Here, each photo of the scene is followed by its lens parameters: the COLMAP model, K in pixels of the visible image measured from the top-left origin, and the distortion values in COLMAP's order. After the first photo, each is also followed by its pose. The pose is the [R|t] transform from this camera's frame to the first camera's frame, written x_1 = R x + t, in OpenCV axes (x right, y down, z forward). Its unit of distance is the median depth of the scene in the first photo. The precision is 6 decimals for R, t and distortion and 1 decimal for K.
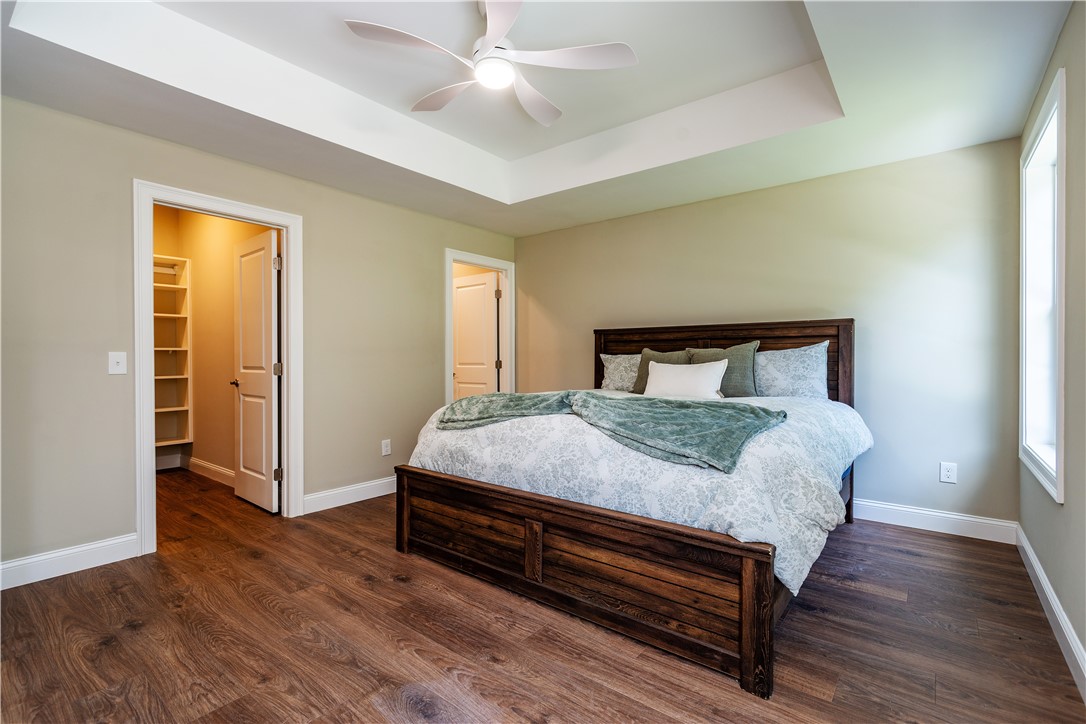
lens RADIAL K [[498.8, 0, 545.0], [0, 498.8, 361.3], [0, 0, 1]] dist [-0.004459, 0.001092]
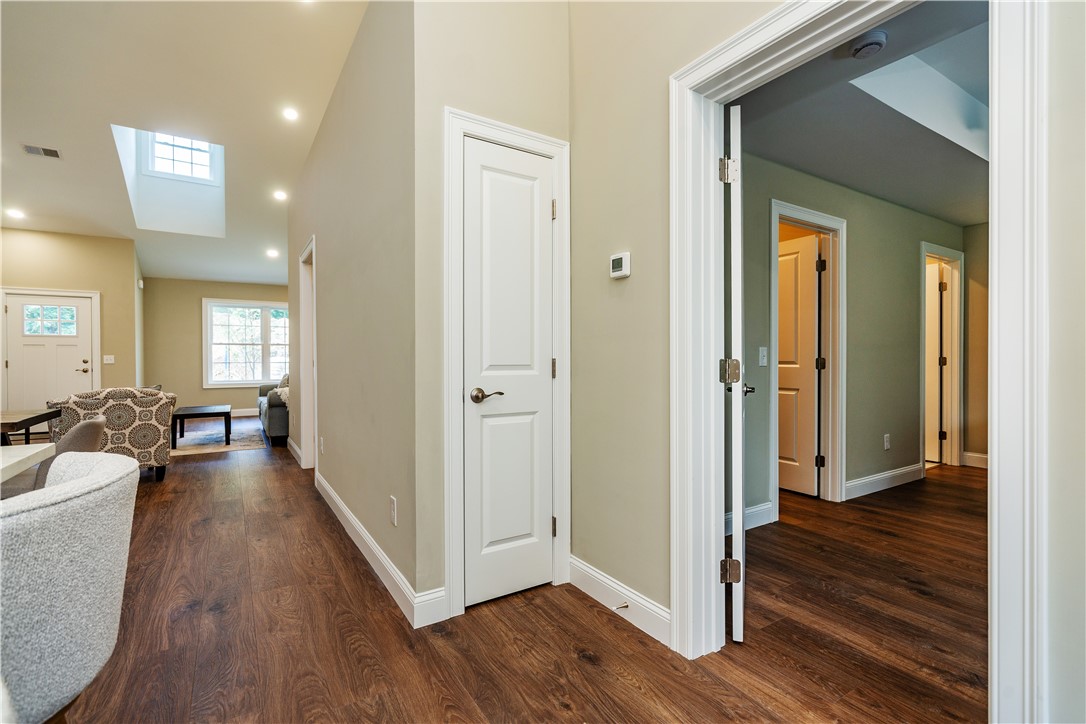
lens RADIAL K [[498.8, 0, 539.8], [0, 498.8, 361.8], [0, 0, 1]] dist [-0.004459, 0.001092]
pose [[0.942390, -0.000362, -0.334515, -0.748789], [-0.000590, 0.999996, -0.002744, 0.014697], [0.334515, 0.002783, 0.942386, -0.225161]]
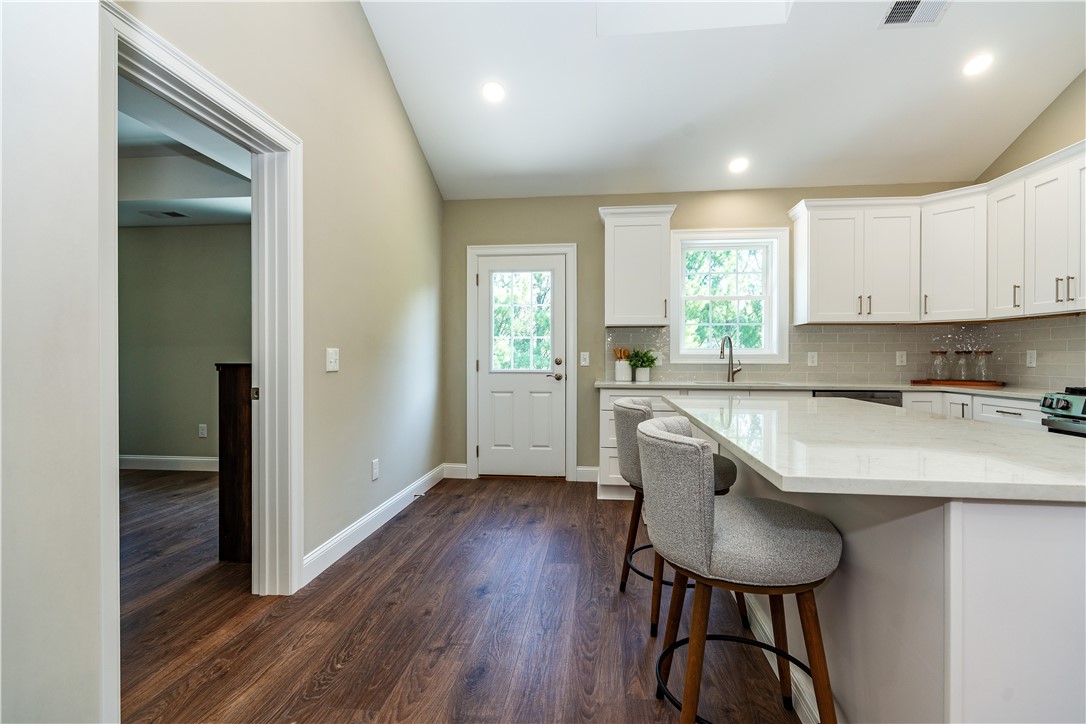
lens RADIAL K [[498.8, 0, 551.0], [0, 498.8, 356.6], [0, 0, 1]] dist [-0.004459, 0.001092]
pose [[-0.542246, 0.001670, 0.840218, -1.297111], [0.004352, 0.999990, 0.000822, 0.004425], [-0.840209, 0.004103, -0.542248, 0.199470]]
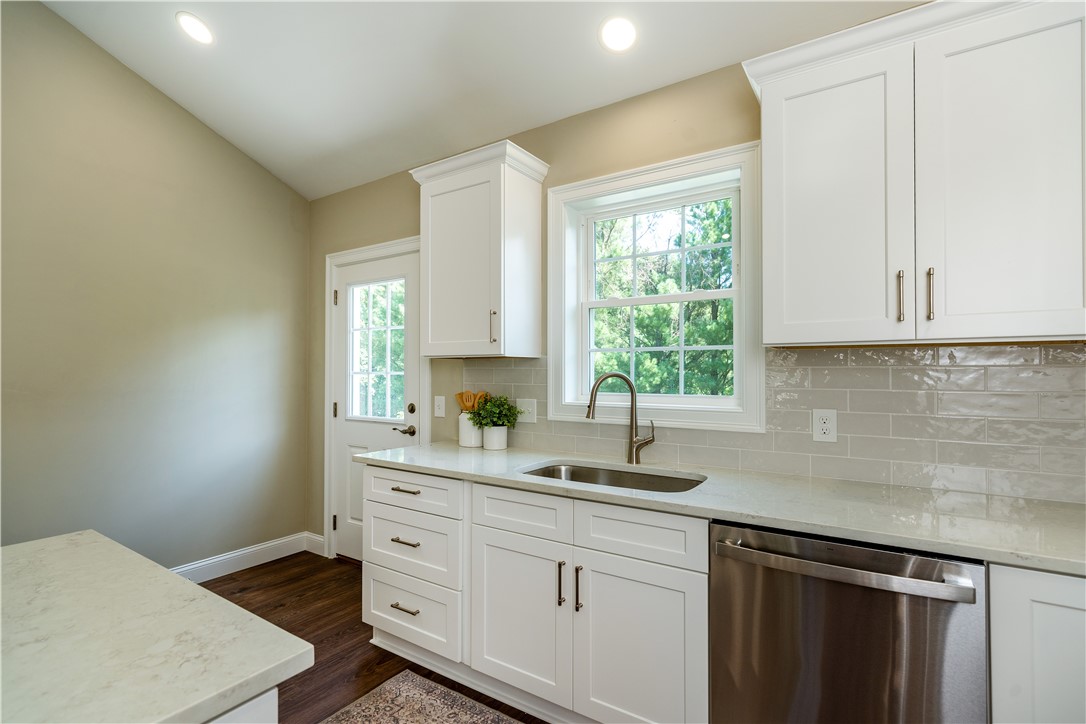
lens RADIAL K [[498.8, 0, 535.6], [0, 498.8, 367.1], [0, 0, 1]] dist [-0.004459, 0.001092]
pose [[-0.080072, 0.007564, 0.996760, -1.131701], [0.007396, 0.999948, -0.006994, -0.044826], [-0.996762, 0.006812, -0.080124, -0.617653]]
